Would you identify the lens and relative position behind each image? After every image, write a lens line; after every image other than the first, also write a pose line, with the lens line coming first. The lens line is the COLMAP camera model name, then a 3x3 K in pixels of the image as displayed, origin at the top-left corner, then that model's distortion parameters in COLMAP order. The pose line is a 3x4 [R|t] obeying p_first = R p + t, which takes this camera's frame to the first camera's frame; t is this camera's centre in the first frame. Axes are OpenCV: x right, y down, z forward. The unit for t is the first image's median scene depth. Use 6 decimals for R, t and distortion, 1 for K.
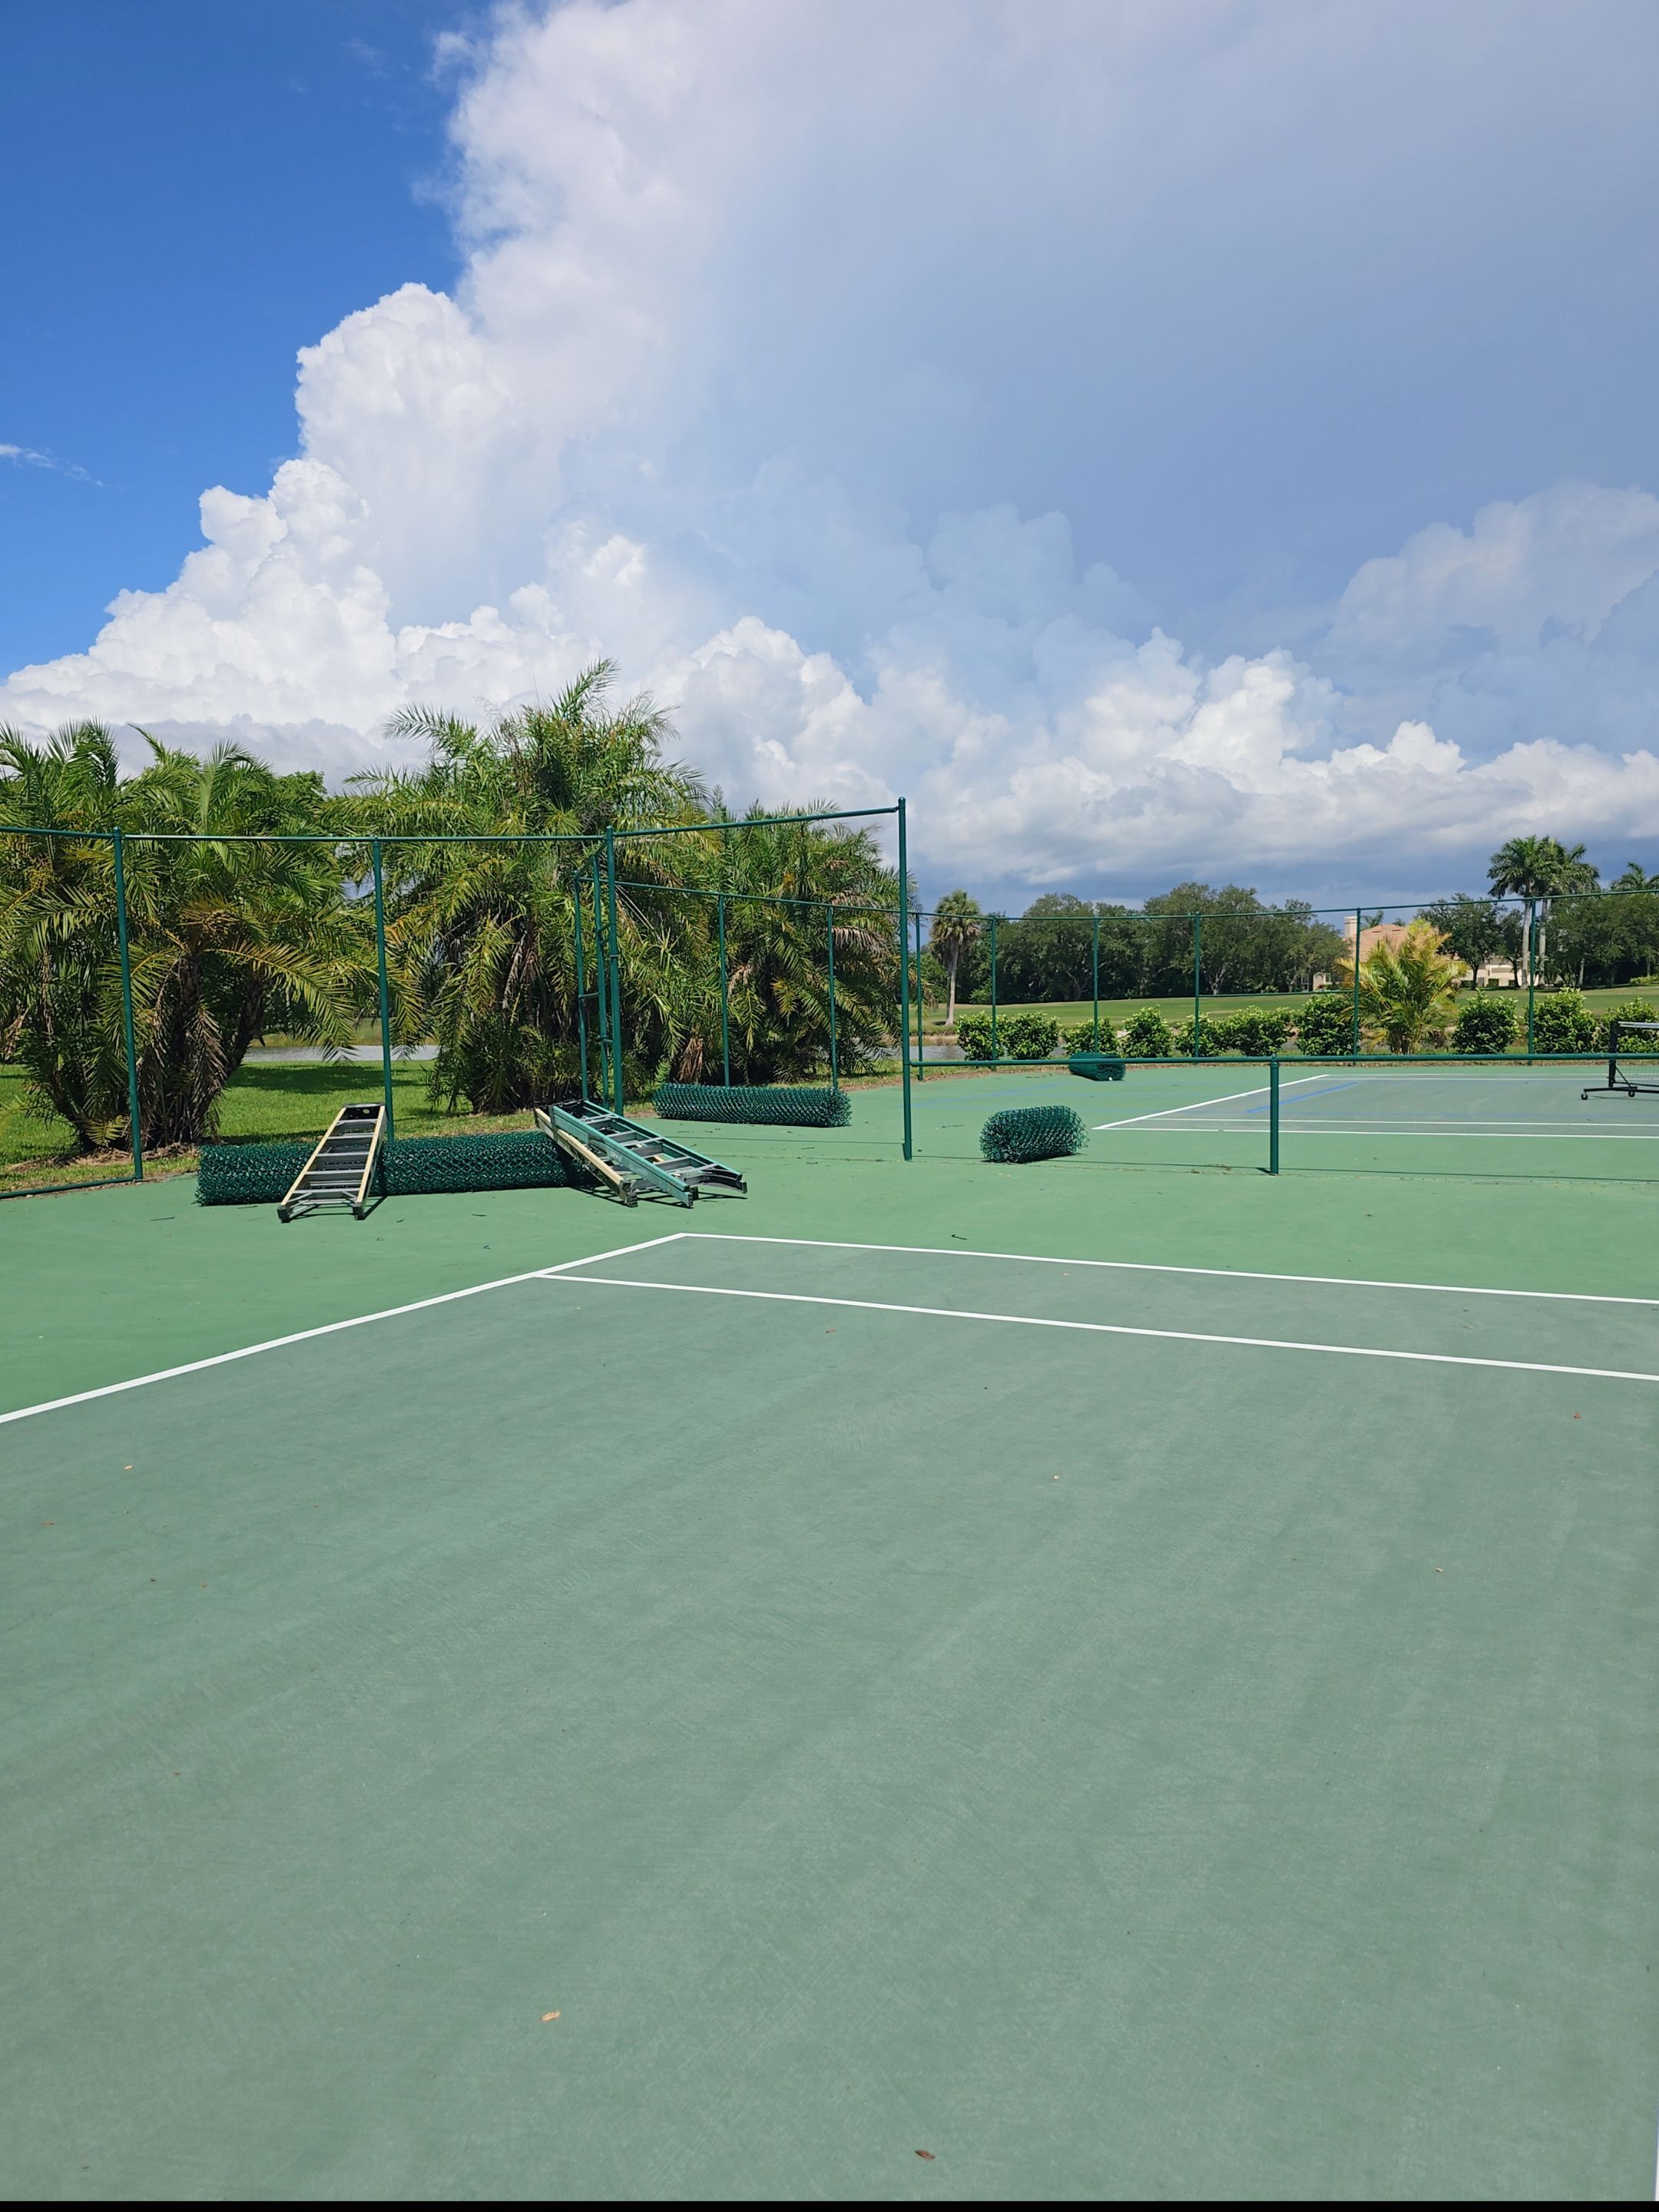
lens RADIAL K [[1504.5, 0, 829.5], [0, 1504.5, 1106.0], [0, 0, 1]] dist [0.001898, -0.000203]
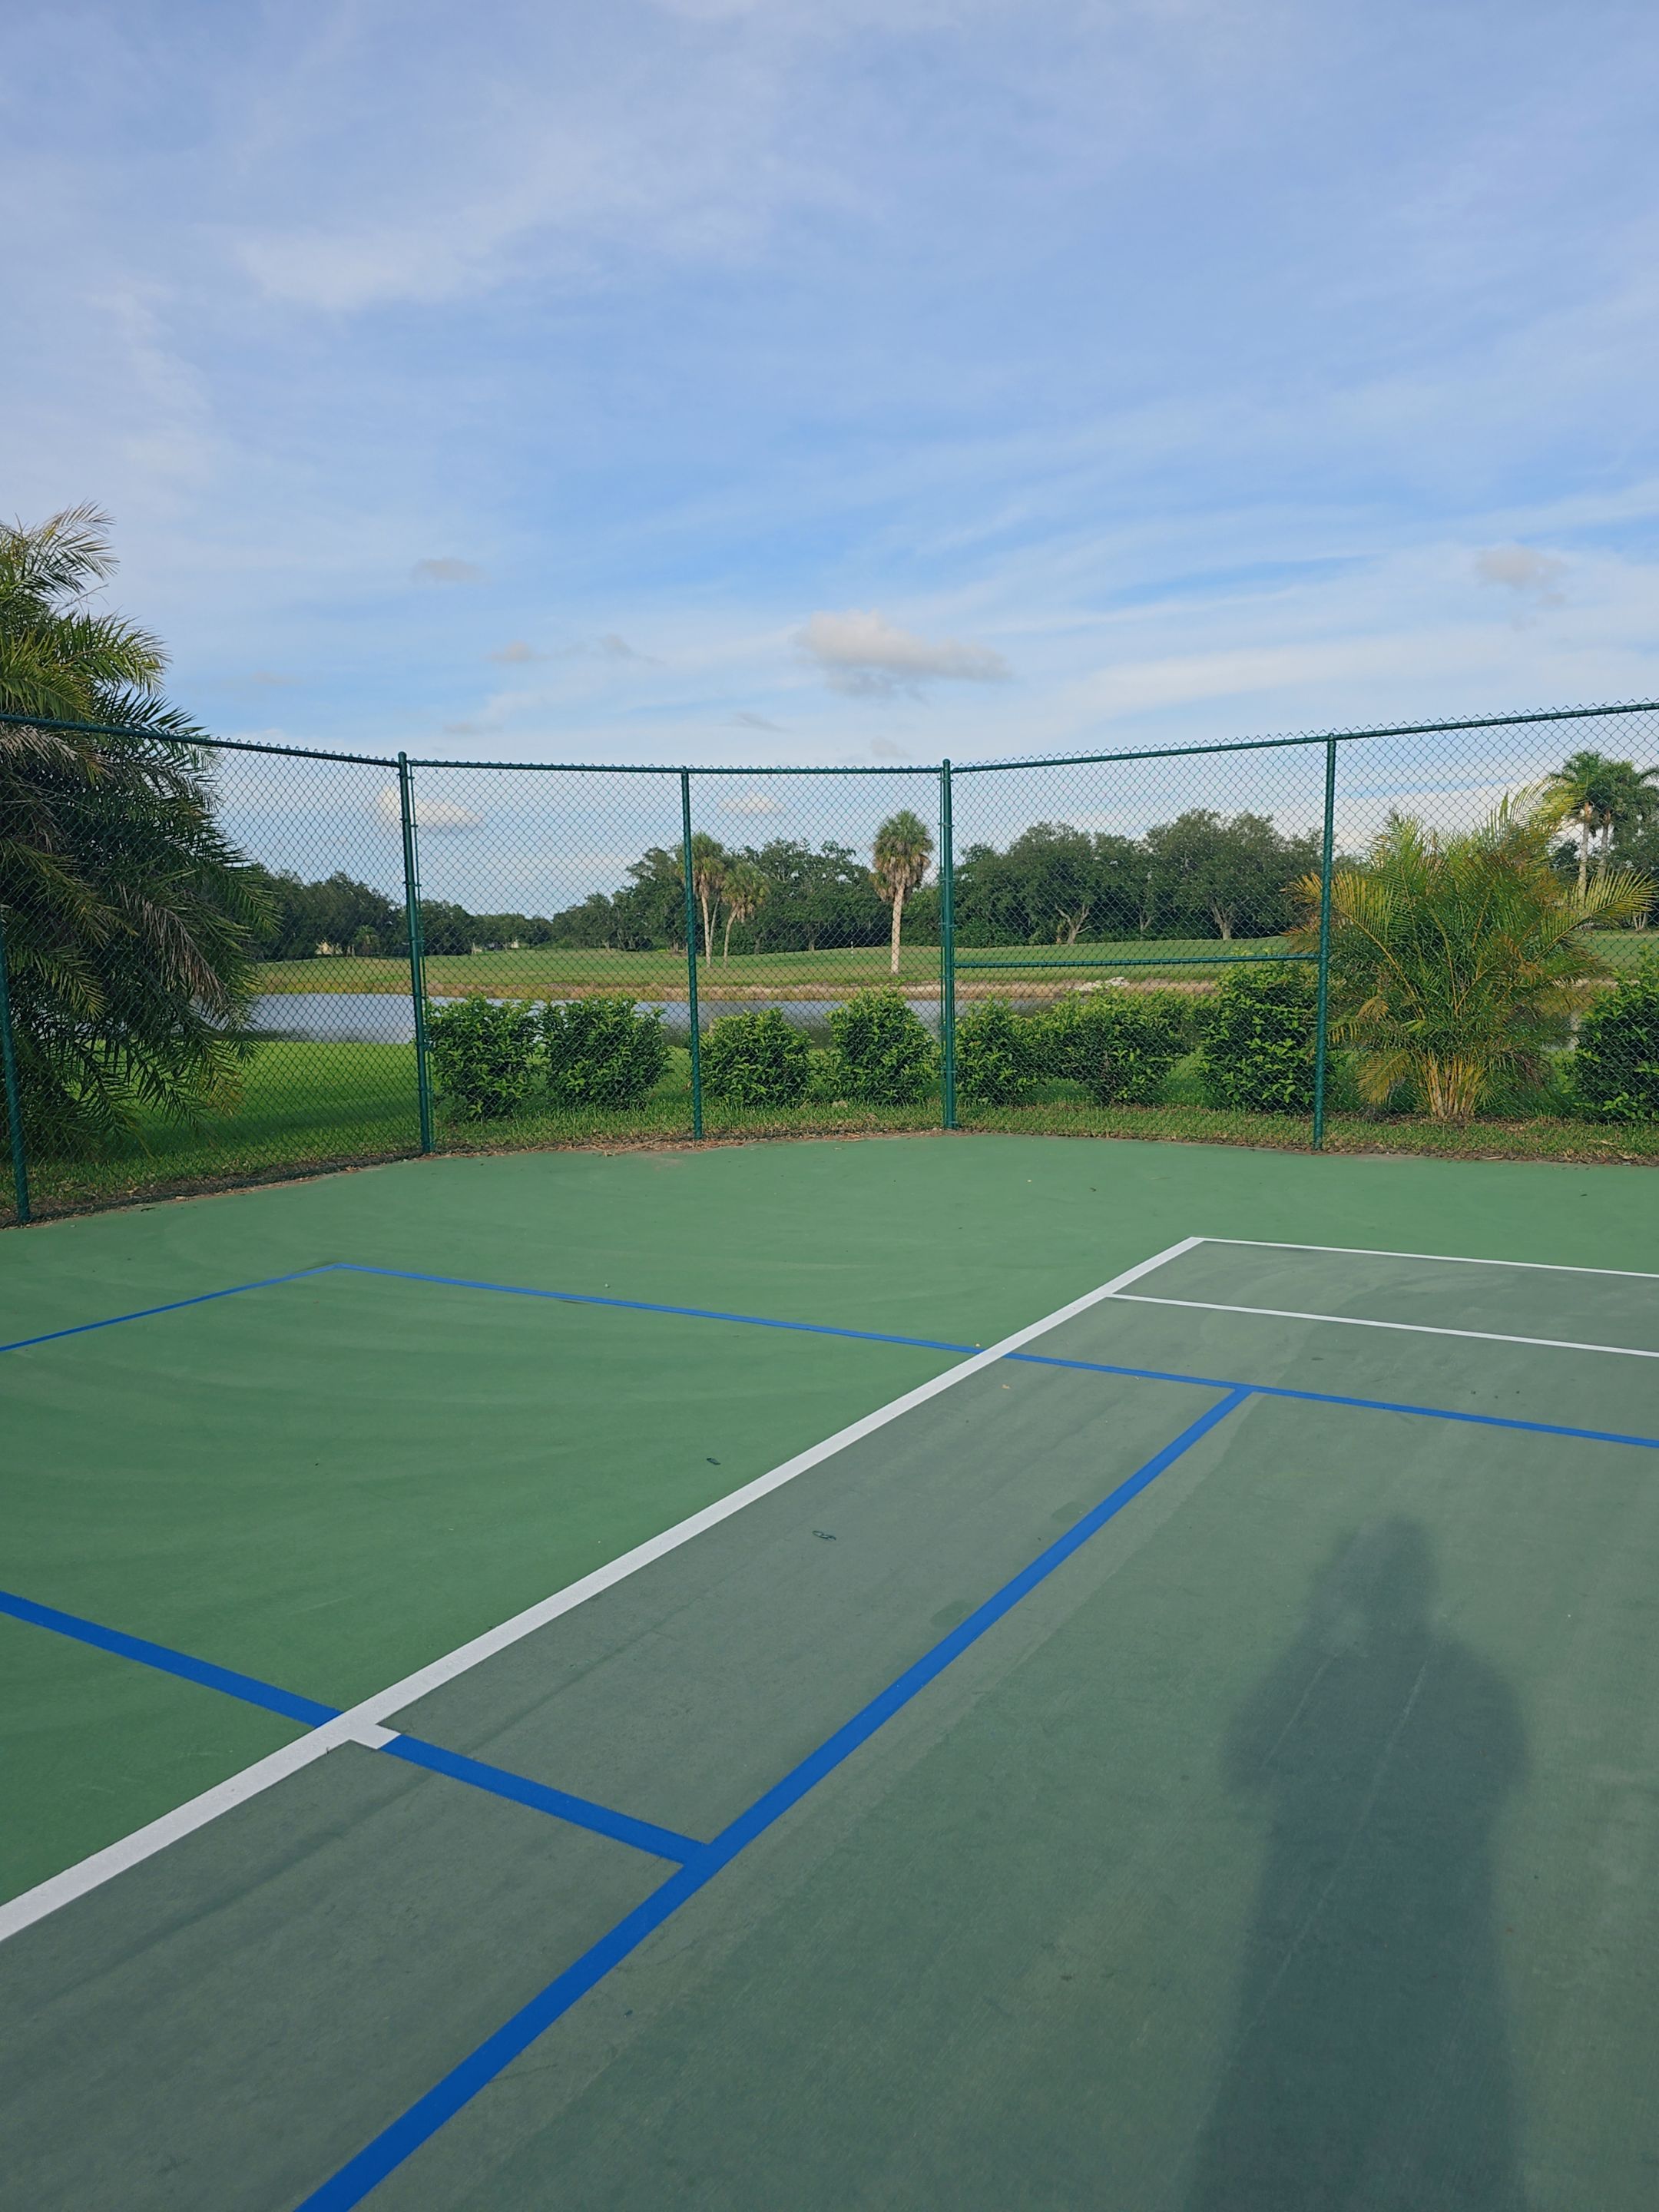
lens RADIAL K [[1504.5, 0, 829.5], [0, 1504.5, 1106.0], [0, 0, 1]] dist [0.001898, -0.000203]
pose [[0.999818, 0.004957, -0.018407, 0.047965], [-0.004201, 0.999156, 0.040872, -0.010952], [0.018594, -0.040787, 0.998995, 0.127458]]
